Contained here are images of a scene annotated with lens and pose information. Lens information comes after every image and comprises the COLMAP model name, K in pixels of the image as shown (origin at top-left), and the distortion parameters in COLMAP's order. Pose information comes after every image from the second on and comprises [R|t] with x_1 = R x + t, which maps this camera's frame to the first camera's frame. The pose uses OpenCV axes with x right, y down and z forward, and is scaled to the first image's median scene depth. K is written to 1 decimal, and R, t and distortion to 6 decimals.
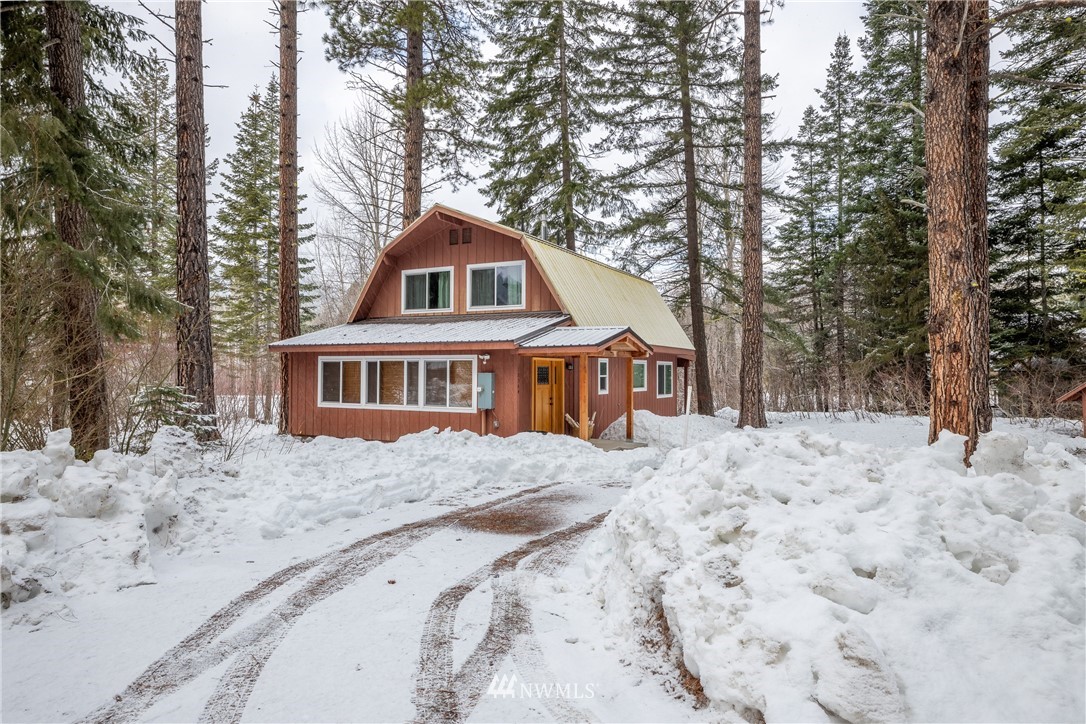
lens RADIAL K [[683.7, 0, 544.8], [0, 683.7, 351.3], [0, 0, 1]] dist [0.026301, -0.000647]
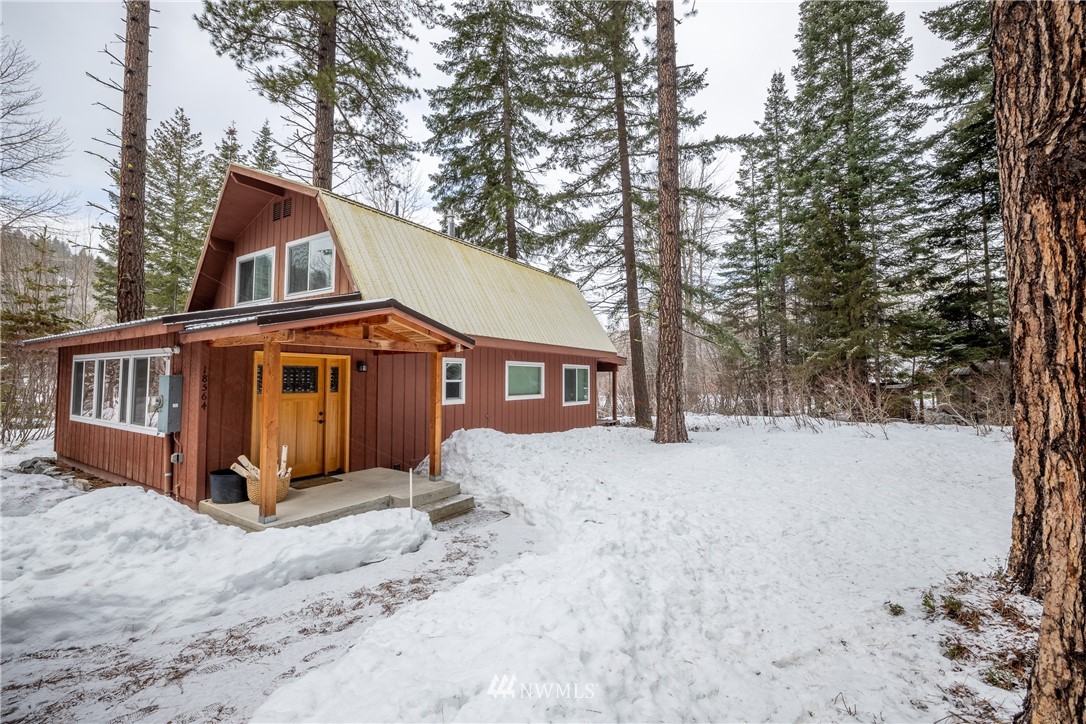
lens RADIAL K [[467.0, 0, 546.3], [0, 467.0, 352.8], [0, 0, 1]] dist [-0.022455, 0.003677]
pose [[0.996710, -0.006434, -0.080792, 0.161614], [0.004448, 0.999684, -0.024733, 0.012440], [0.080925, 0.024292, 0.996424, 0.334998]]
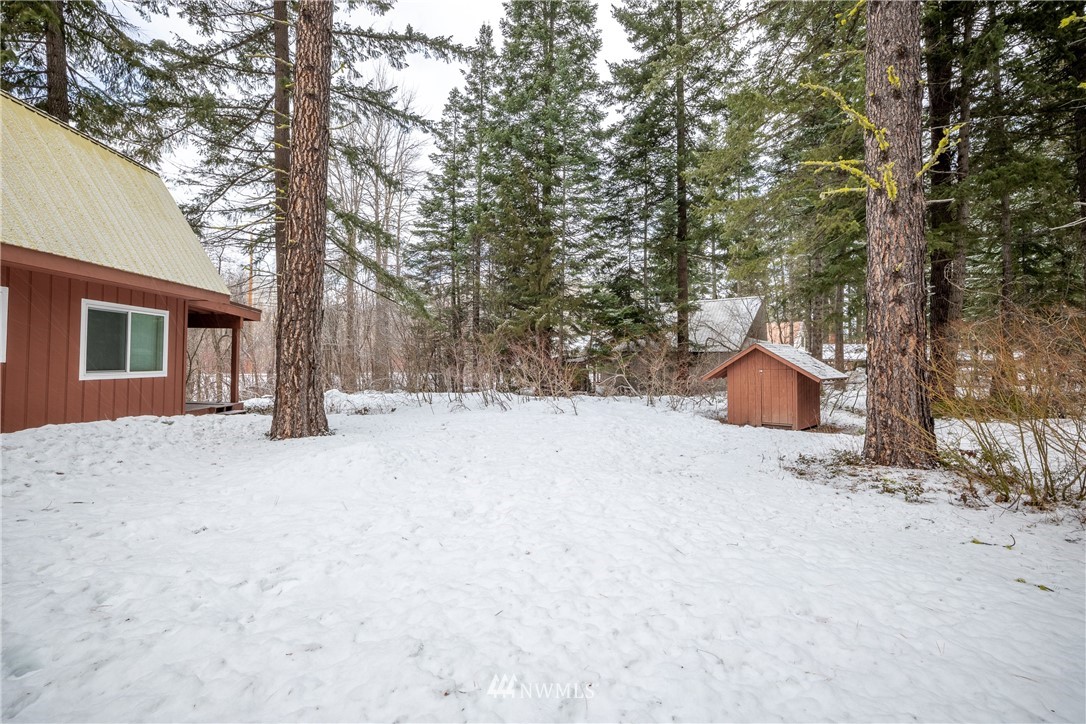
lens RADIAL K [[467.0, 0, 546.0], [0, 467.0, 343.4], [0, 0, 1]] dist [-0.022455, 0.003677]
pose [[0.859672, 0.030230, 0.509951, 0.233603], [-0.028403, 0.999532, -0.011371, 0.033151], [-0.510056, -0.004709, 0.860128, 0.492611]]
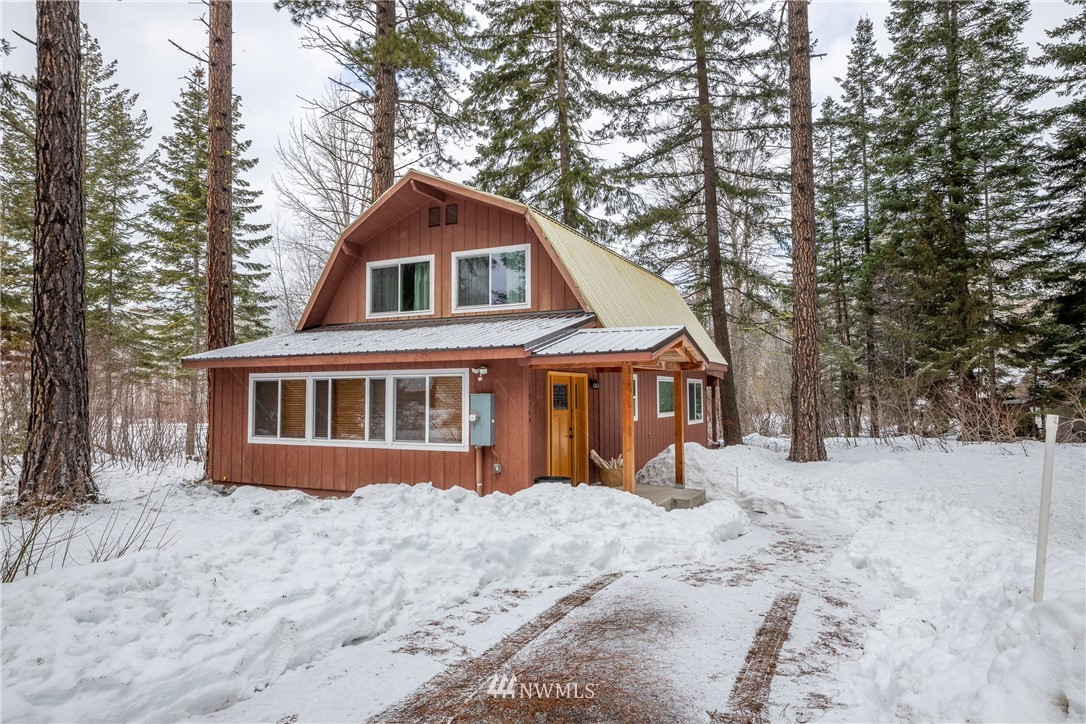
lens RADIAL K [[683.7, 0, 541.6], [0, 683.7, 350.6], [0, 0, 1]] dist [0.026301, -0.000647]
pose [[0.999666, -0.007386, 0.024785, -0.023396], [0.008237, 0.999374, -0.034413, 0.006788], [-0.024515, 0.034606, 0.999100, 0.165831]]
